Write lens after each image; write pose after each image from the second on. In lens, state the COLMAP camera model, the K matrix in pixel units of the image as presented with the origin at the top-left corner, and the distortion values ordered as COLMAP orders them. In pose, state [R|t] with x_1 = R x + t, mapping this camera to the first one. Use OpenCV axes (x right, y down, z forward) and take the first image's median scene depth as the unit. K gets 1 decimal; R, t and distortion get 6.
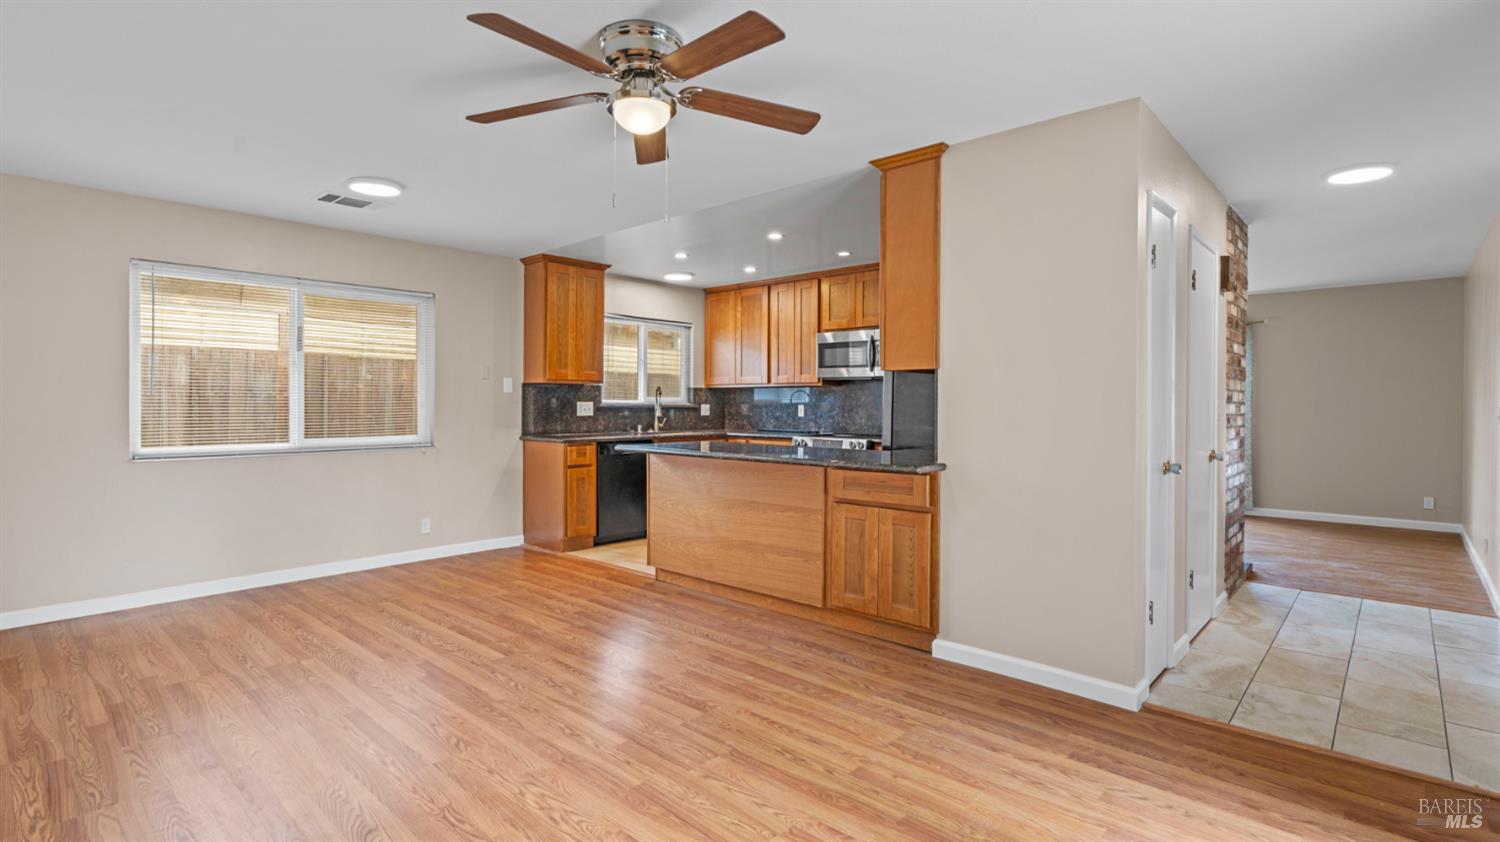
lens RADIAL K [[702.9, 0, 751.5], [0, 702.9, 414.9], [0, 0, 1]] dist [-0.014380, 0.005639]
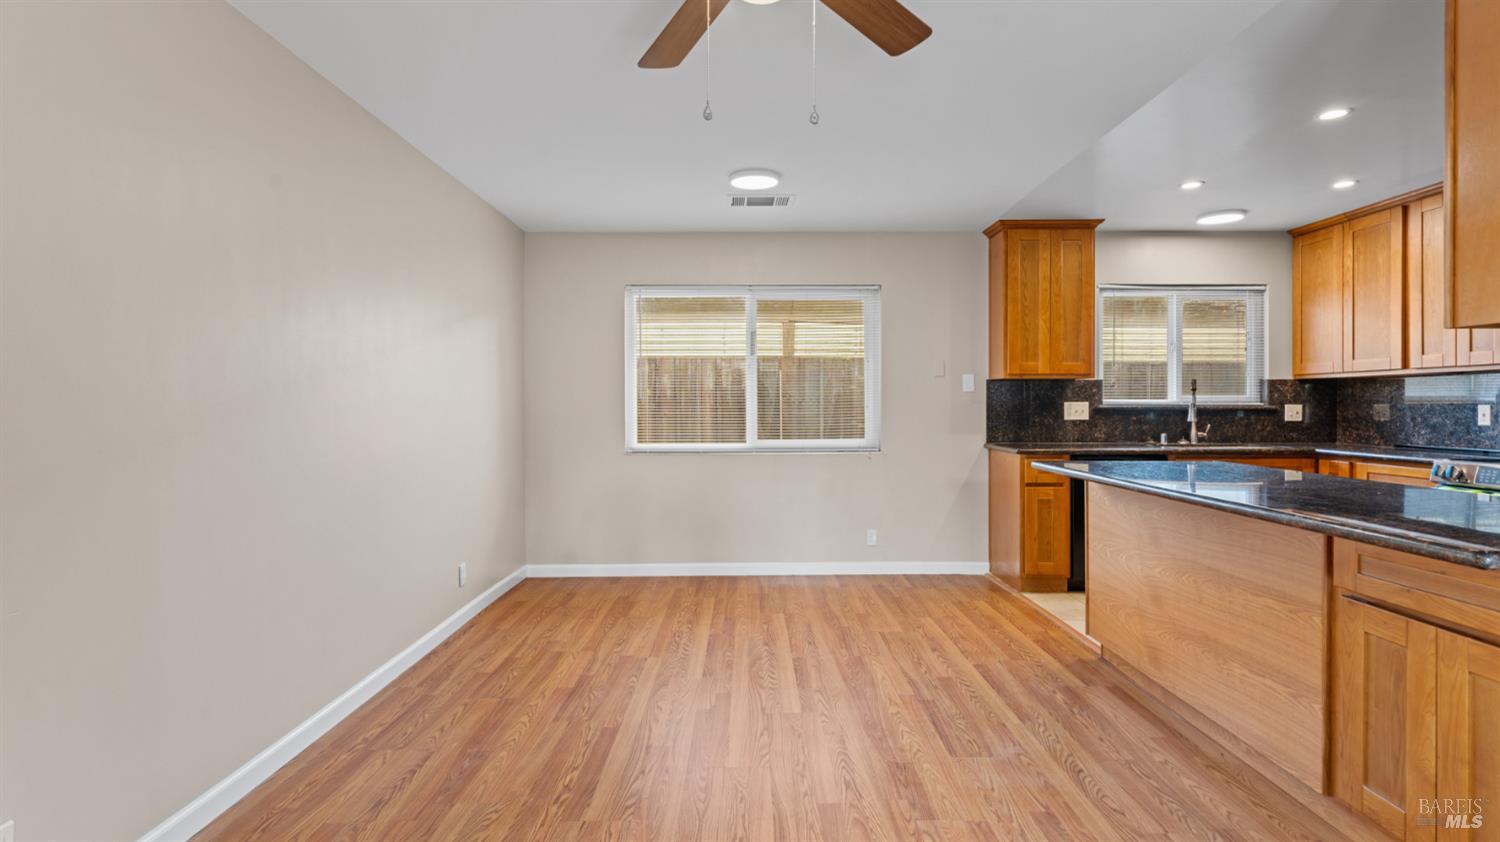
lens RADIAL K [[744.8, 0, 750.3], [0, 744.8, 411.2], [0, 0, 1]] dist [-0.000873, -0.000171]
pose [[0.679392, 0.001754, -0.733773, 0.133058], [-0.007630, 0.999960, -0.004675, -0.001890], [0.733736, 0.008775, 0.679378, 0.193515]]
